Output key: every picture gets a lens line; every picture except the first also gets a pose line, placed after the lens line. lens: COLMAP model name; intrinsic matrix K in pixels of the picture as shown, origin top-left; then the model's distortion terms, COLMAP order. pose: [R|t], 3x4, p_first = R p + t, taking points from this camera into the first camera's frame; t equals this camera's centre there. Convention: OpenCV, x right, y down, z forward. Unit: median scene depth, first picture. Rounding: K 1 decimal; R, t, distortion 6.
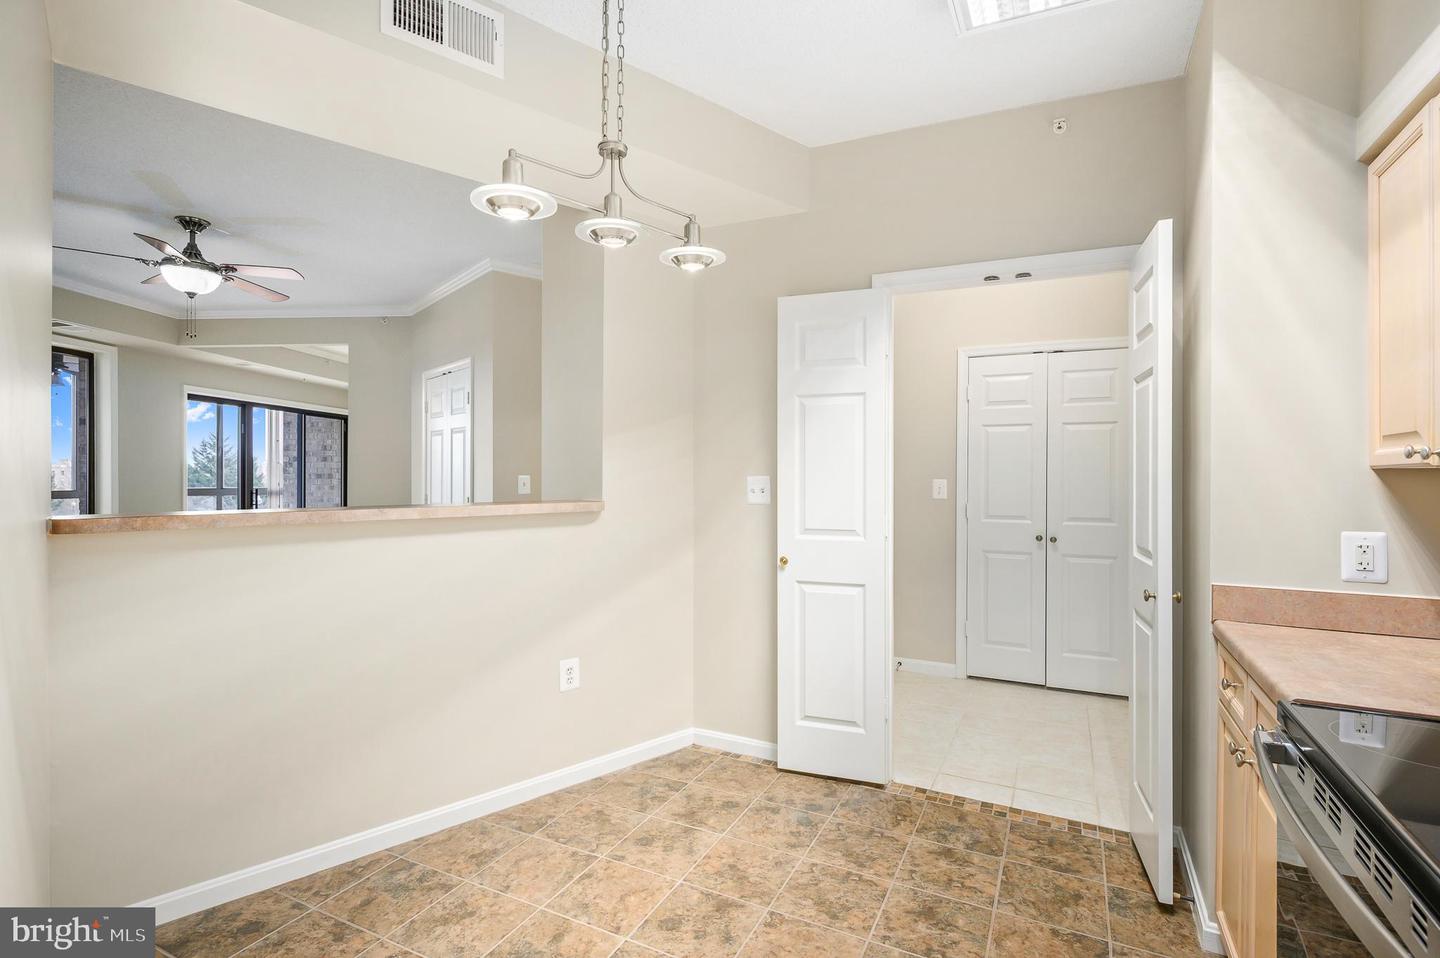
lens RADIAL K [[706.4, 0, 714.7], [0, 706.4, 470.7], [0, 0, 1]] dist [0.000694, -0.000055]
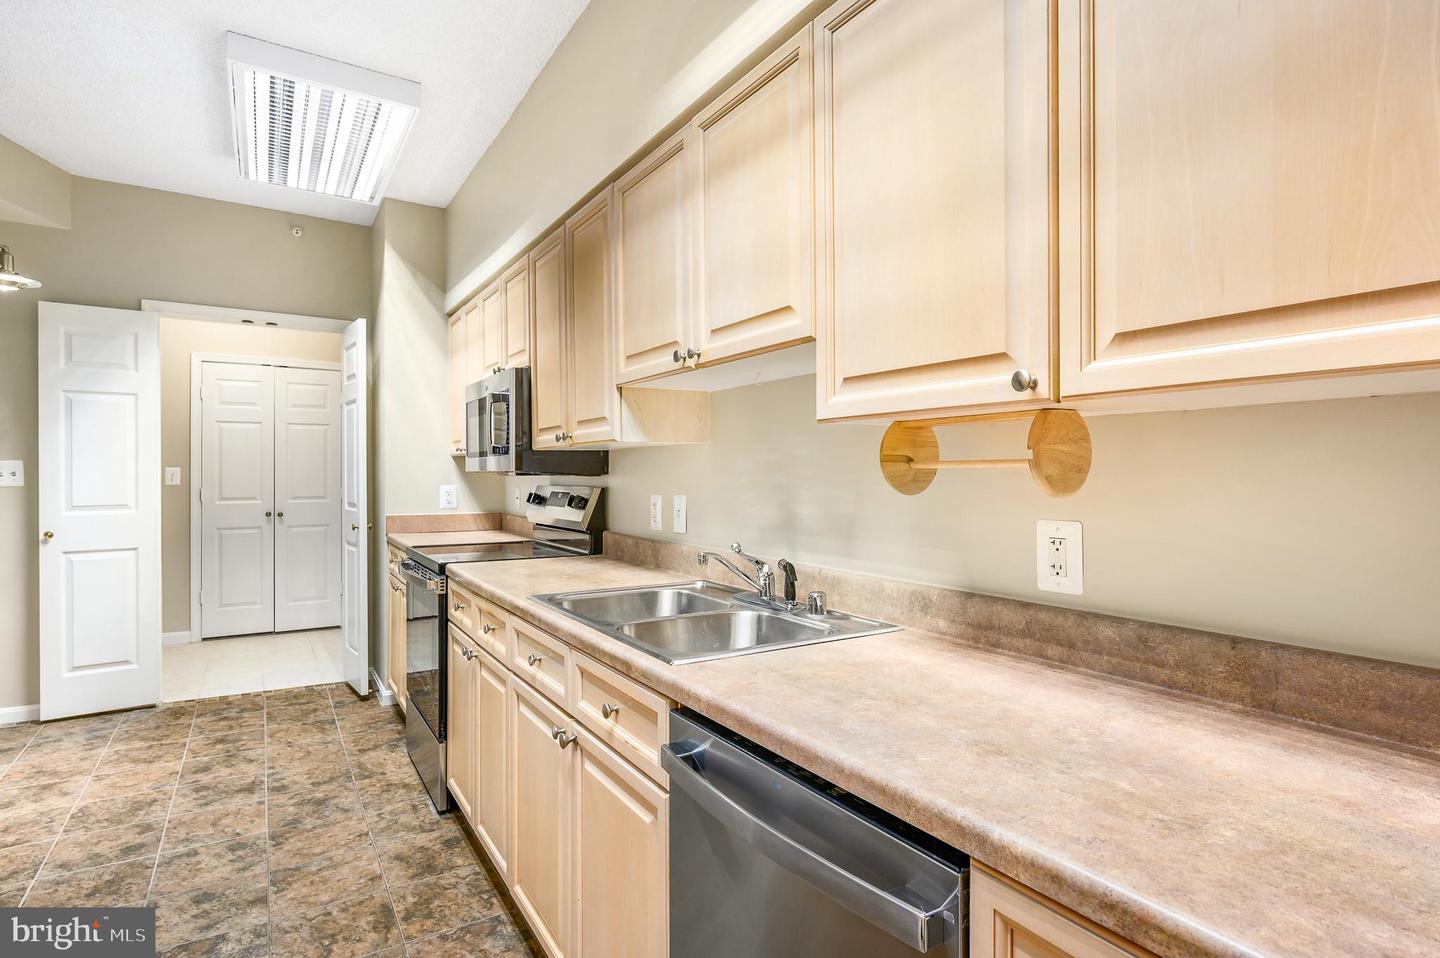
lens RADIAL K [[730.9, 0, 719.4], [0, 730.9, 476.9], [0, 0, 1]] dist [-0.002435, 0.000336]
pose [[0.521315, -0.010748, 0.853297, -0.405502], [-0.000712, 0.999915, 0.013030, 0.021759], [-0.853364, -0.007401, 0.521263, -0.633120]]
